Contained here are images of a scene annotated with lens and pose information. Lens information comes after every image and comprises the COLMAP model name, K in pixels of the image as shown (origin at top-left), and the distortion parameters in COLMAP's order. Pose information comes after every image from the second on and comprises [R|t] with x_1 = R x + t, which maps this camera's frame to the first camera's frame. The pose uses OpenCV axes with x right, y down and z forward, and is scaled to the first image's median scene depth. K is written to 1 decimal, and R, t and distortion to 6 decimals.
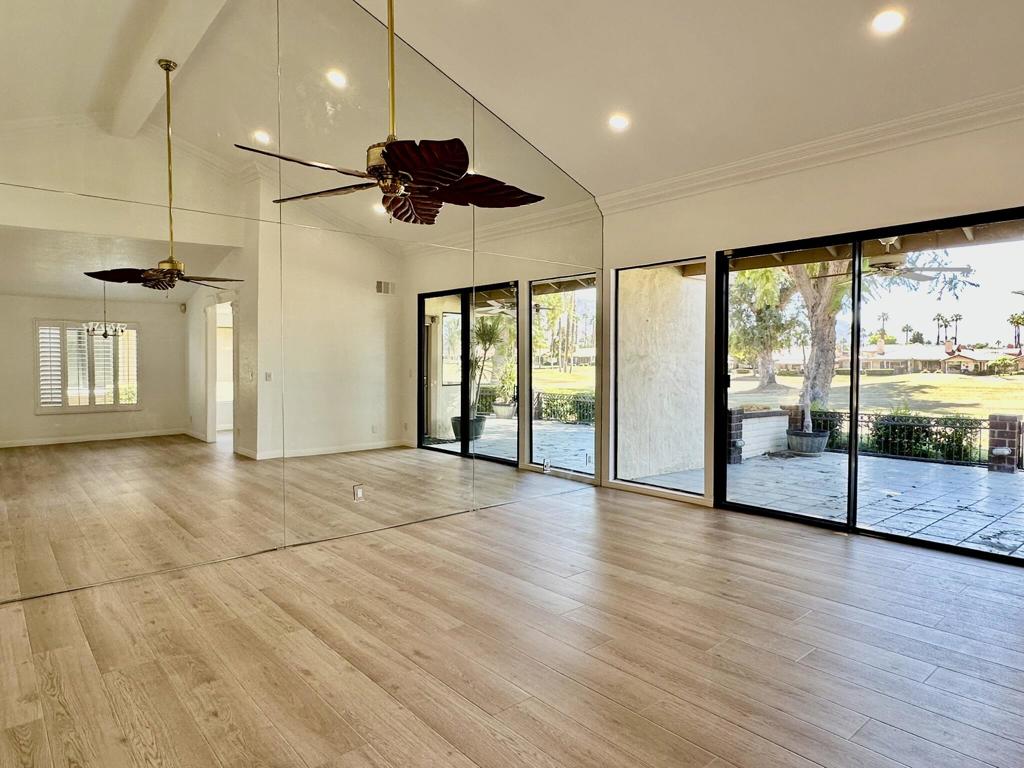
lens RADIAL K [[627.9, 0, 512.0], [0, 627.9, 384.0], [0, 0, 1]] dist [-0.006644, -0.001801]
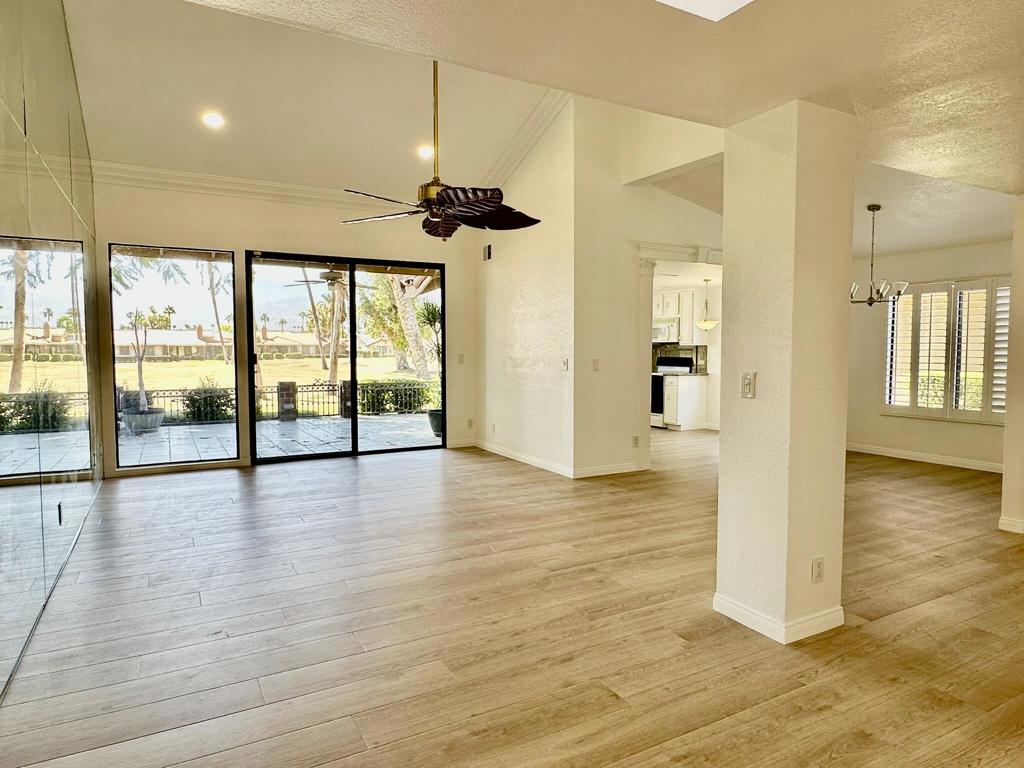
lens RADIAL K [[627.9, 0, 512.0], [0, 627.9, 384.0], [0, 0, 1]] dist [-0.006644, -0.001801]
pose [[0.206701, -0.056584, 0.976767, -1.044552], [0.035174, 0.998111, 0.050377, -0.000492], [-0.977772, 0.023944, 0.208301, 0.373264]]
